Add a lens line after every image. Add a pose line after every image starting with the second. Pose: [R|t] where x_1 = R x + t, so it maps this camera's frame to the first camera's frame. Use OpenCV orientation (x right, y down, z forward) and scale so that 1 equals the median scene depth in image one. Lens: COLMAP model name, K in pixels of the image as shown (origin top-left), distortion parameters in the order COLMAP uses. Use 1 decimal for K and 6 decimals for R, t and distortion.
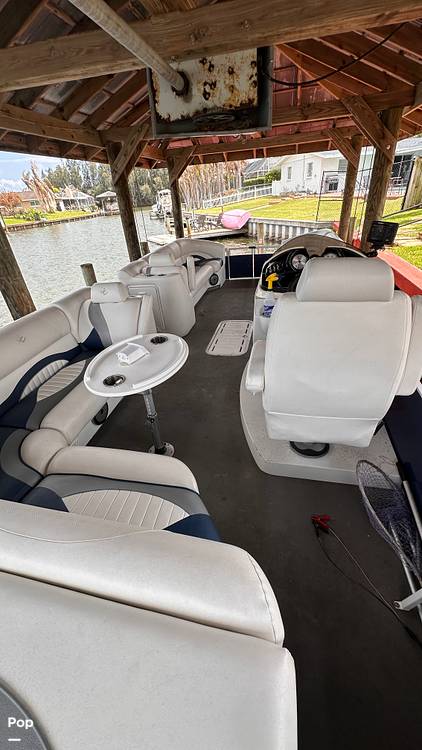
lens RADIAL K [[299.7, 0, 207.3], [0, 299.7, 376.2], [0, 0, 1]] dist [0.000054, -0.000107]
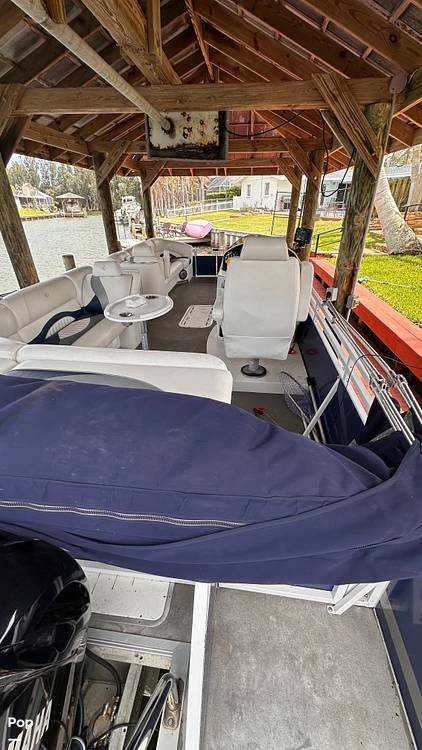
lens RADIAL K [[299.0, 0, 211.0], [0, 299.0, 375.0], [0, 0, 1]] dist [0.000134, -0.000012]
pose [[0.990786, 0.002426, 0.135418, -0.031239], [0.001640, 0.999551, -0.029906, 0.127310], [-0.135429, 0.029853, 0.990337, -0.192677]]
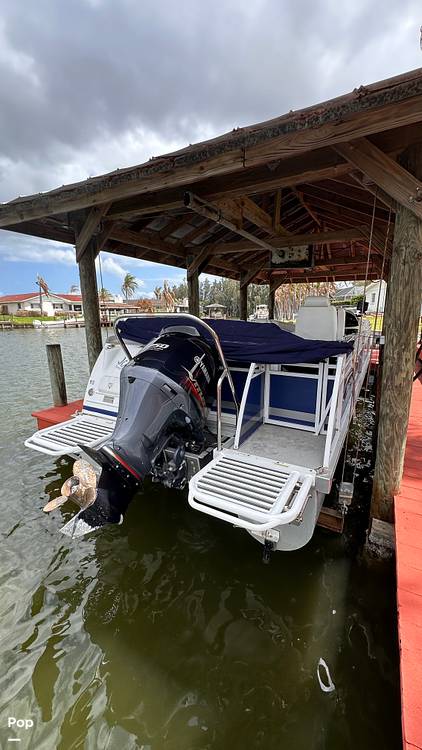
lens RADIAL K [[299.7, 0, 207.3], [0, 299.7, 376.2], [0, 0, 1]] dist [0.000054, -0.000107]
pose [[0.954856, 0.129801, -0.267211, 0.064990], [-0.208804, 0.933065, -0.292898, 0.467644], [0.211307, 0.335471, 0.918046, -0.586372]]
